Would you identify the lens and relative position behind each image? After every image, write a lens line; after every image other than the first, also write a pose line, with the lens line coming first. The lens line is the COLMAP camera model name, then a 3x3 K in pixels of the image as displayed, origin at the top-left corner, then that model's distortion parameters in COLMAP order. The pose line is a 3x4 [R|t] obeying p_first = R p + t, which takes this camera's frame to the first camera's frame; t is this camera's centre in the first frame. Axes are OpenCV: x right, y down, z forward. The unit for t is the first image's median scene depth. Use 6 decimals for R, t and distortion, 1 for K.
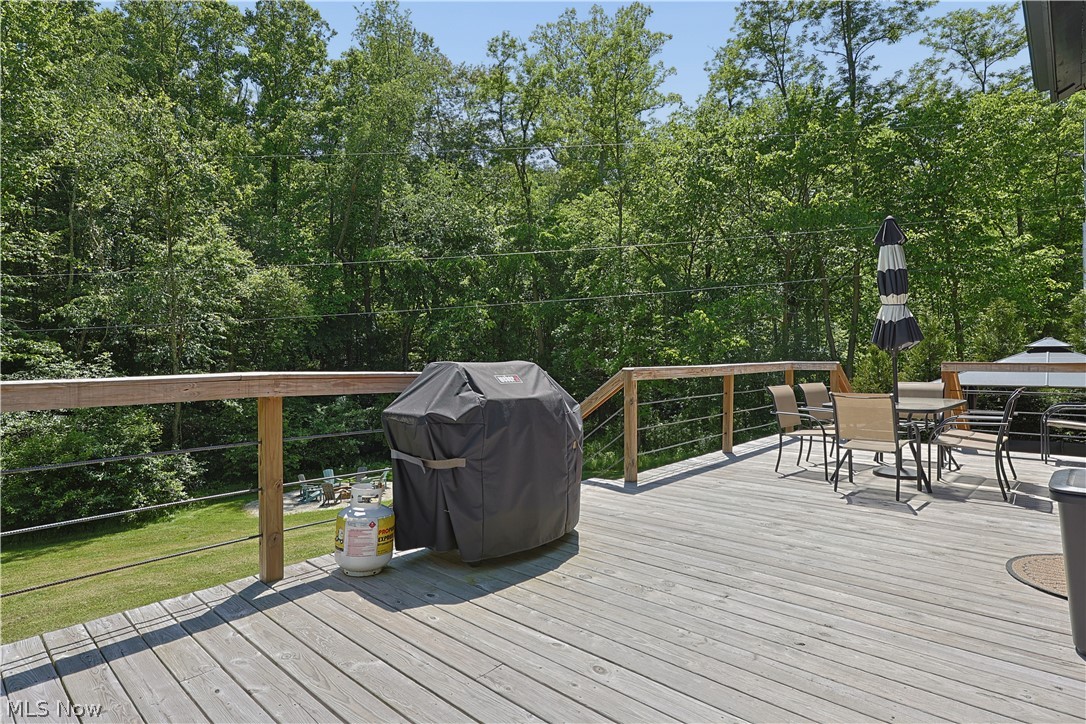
lens RADIAL K [[595.4, 0, 541.0], [0, 595.4, 355.8], [0, 0, 1]] dist [0.011053, -0.003903]
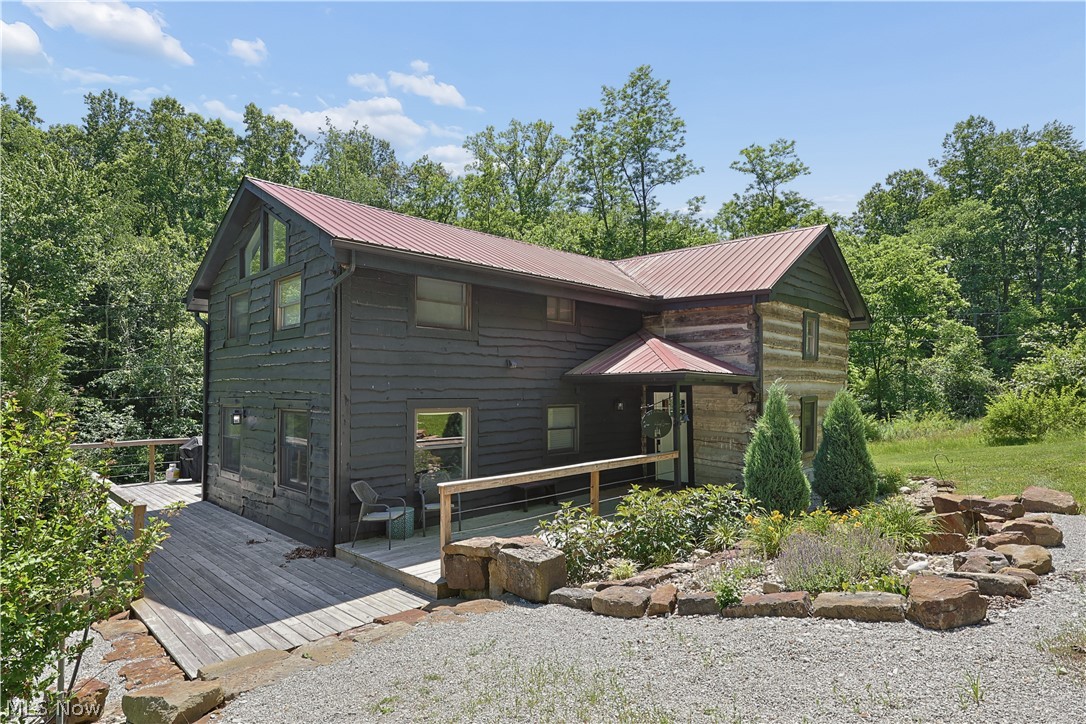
lens RADIAL K [[595.4, 0, 526.9], [0, 595.4, 392.3], [0, 0, 1]] dist [0.011053, -0.003903]
pose [[0.998099, -0.003240, -0.061540, 0.337905], [0.003446, 0.999989, 0.003244, -0.039590], [0.061529, -0.003450, 0.998099, -0.408847]]
